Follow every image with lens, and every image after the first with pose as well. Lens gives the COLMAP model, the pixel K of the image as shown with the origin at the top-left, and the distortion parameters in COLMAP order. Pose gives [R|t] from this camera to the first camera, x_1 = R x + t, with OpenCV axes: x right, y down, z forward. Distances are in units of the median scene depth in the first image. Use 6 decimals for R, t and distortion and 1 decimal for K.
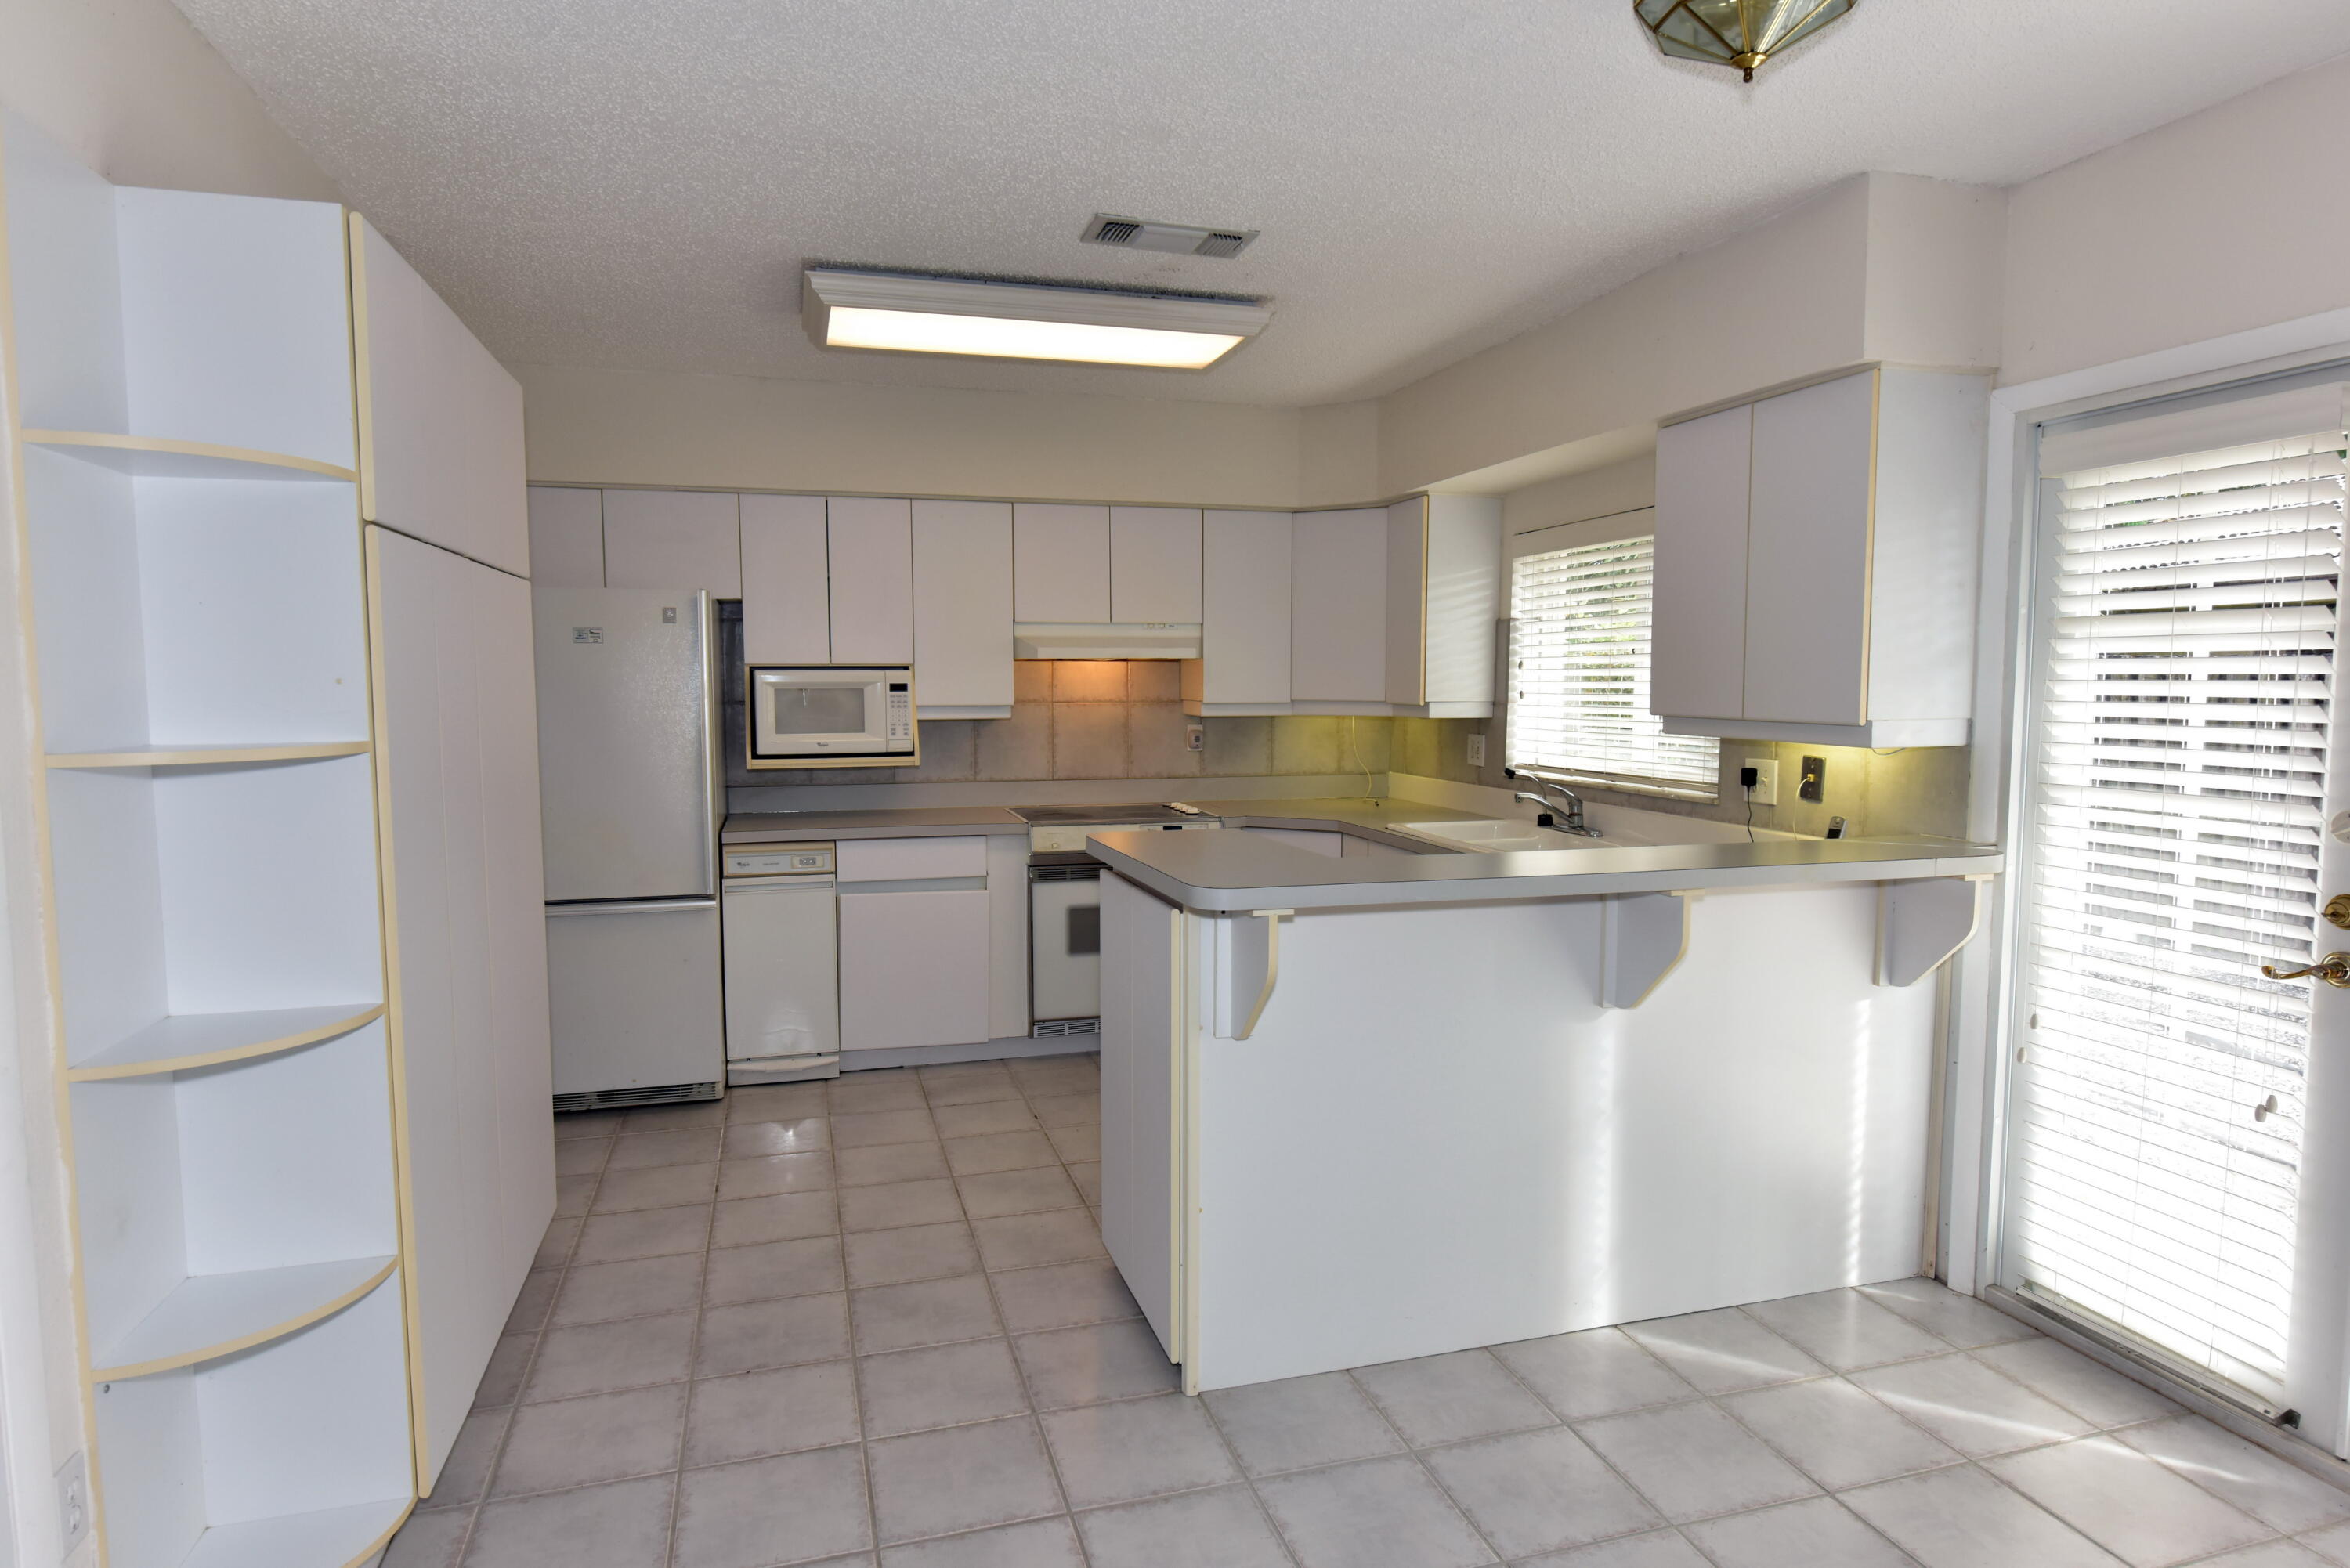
lens RADIAL K [[1336.7, 0, 1175.0], [0, 1336.7, 784.0], [0, 0, 1]] dist [0.020939, -0.000341]
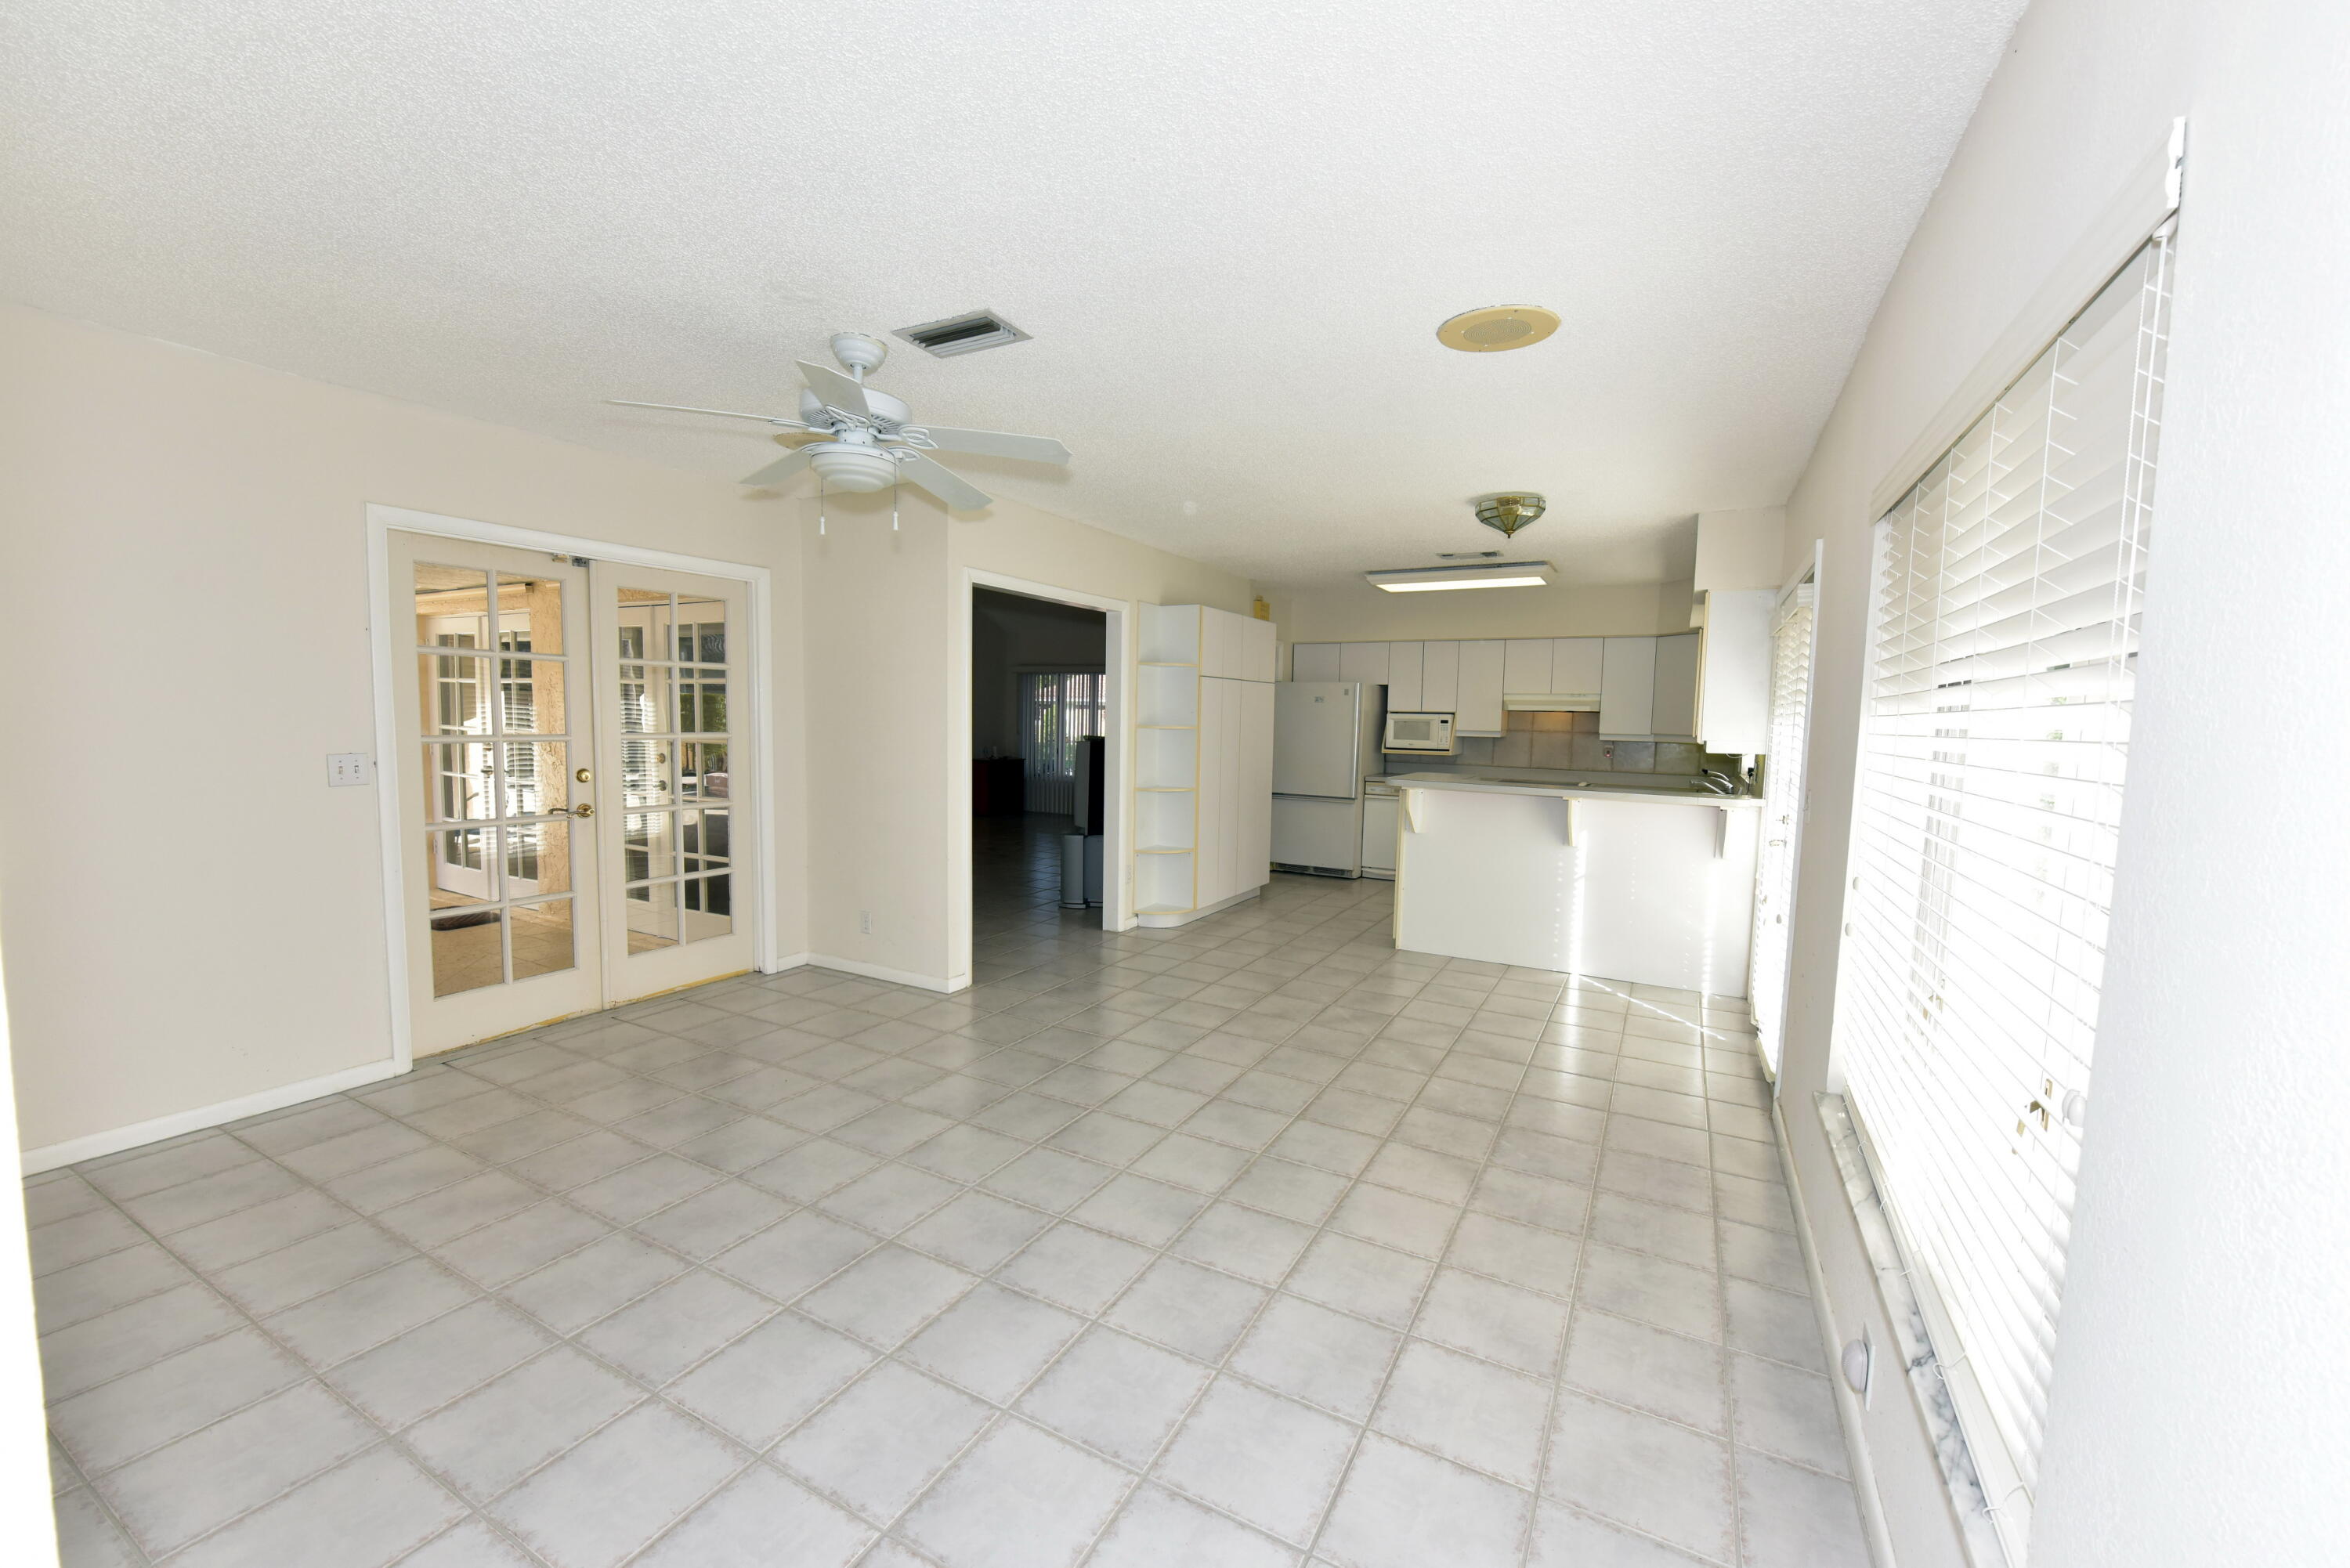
lens RADIAL K [[917.6, 0, 1166.3], [0, 917.6, 791.2], [0, 0, 1]] dist [0.006808, 0.000169]
pose [[0.698573, 0.077465, -0.711333, 0.619253], [-0.080629, 0.996313, 0.029317, 0.042137], [0.710981, 0.036874, 0.702244, -0.483406]]
